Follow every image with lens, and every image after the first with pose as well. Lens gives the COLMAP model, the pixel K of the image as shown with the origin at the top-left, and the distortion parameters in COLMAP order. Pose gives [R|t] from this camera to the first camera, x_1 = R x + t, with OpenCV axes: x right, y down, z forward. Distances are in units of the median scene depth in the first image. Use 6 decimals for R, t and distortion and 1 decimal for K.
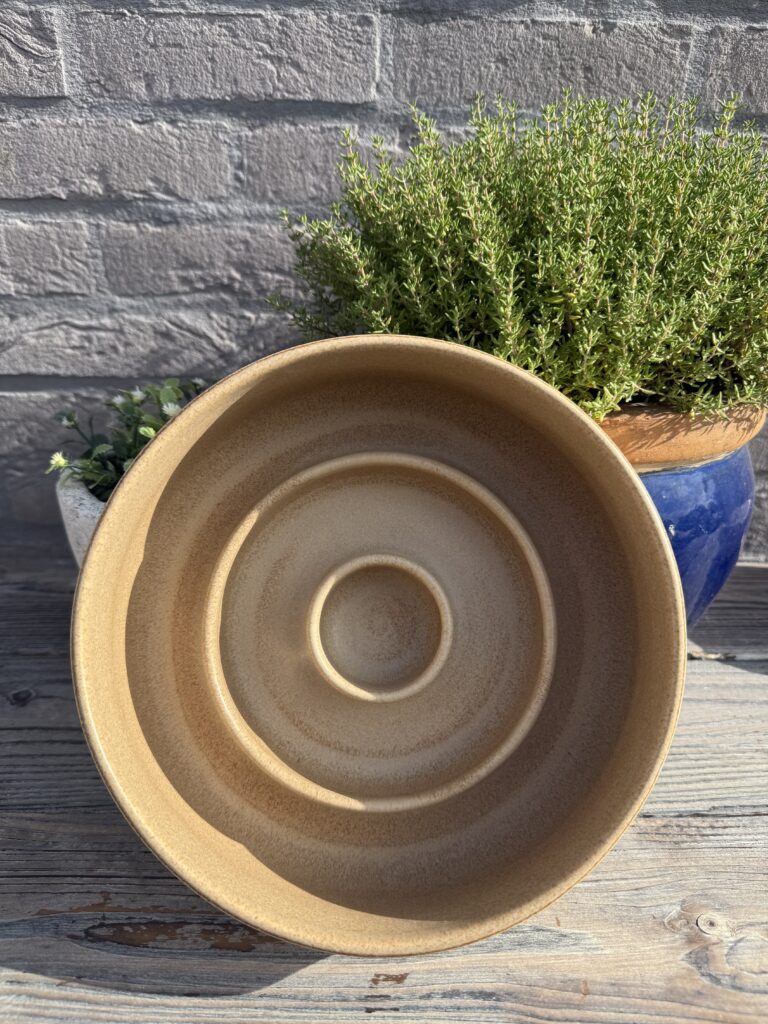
lens RADIAL K [[707.3, 0, 381.5], [0, 707.3, 513.3], [0, 0, 1]] dist [-0.055685, 0.017776]
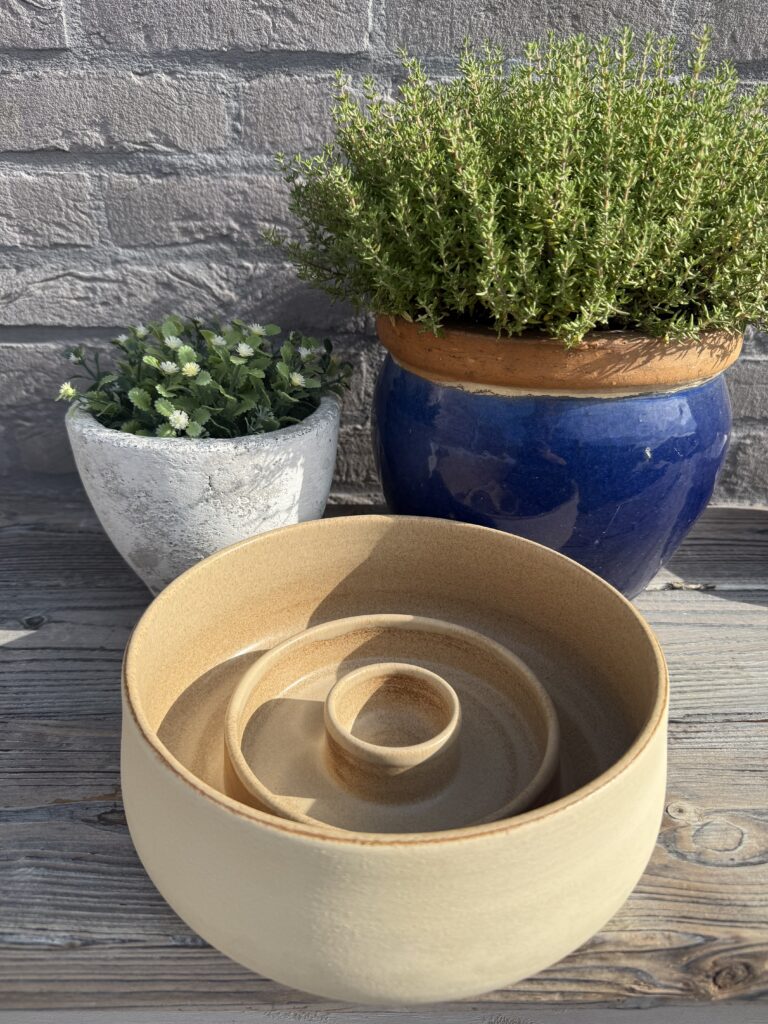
lens RADIAL K [[707.3, 0, 382.6], [0, 707.3, 520.6], [0, 0, 1]] dist [-0.055685, 0.017776]
pose [[0.999983, -0.004121, -0.004093, 0.017468], [0.004248, 0.999495, 0.031506, 0.088306], [0.003961, -0.031523, 0.999495, -0.056826]]
